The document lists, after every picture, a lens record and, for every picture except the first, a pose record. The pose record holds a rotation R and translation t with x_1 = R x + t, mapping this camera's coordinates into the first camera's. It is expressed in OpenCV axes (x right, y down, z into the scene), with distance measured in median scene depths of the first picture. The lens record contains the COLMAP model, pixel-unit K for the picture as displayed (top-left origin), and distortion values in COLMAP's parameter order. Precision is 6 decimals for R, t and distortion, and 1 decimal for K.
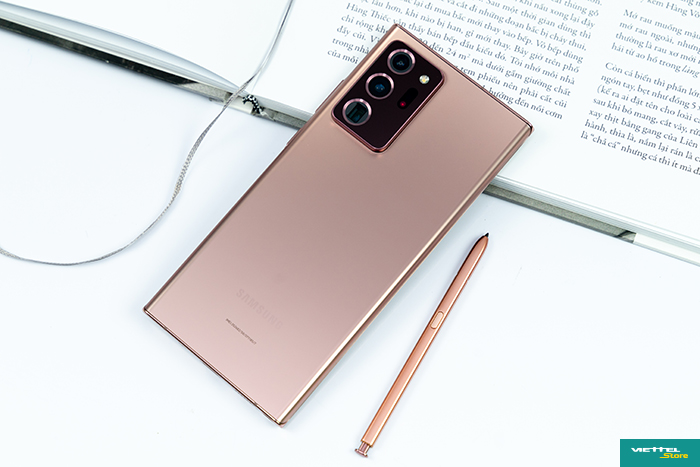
lens RADIAL K [[1466.3, 0, 350.0], [0, 1466.3, 233.5], [0, 0, 1]] dist [0.021469, 0.230160]
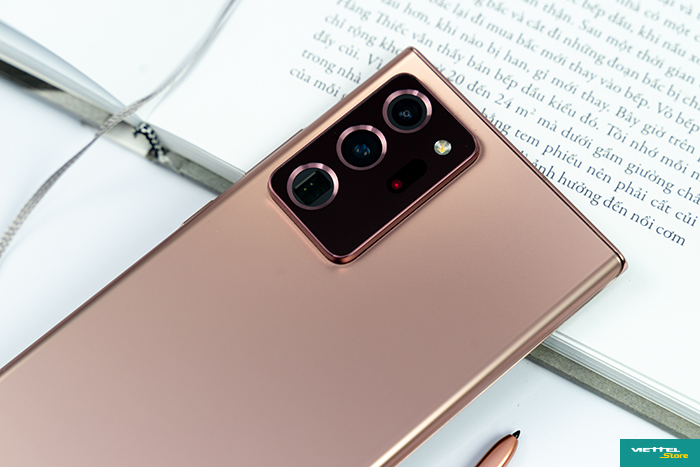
lens RADIAL K [[1466.3, 0, 350.0], [0, 1466.3, 233.5], [0, 0, 1]] dist [0.021469, 0.230160]
pose [[0.984777, 0.152036, -0.084258, 0.065871], [-0.160035, 0.982225, -0.098100, -0.008443], [0.067845, 0.110090, 0.991603, 0.439307]]
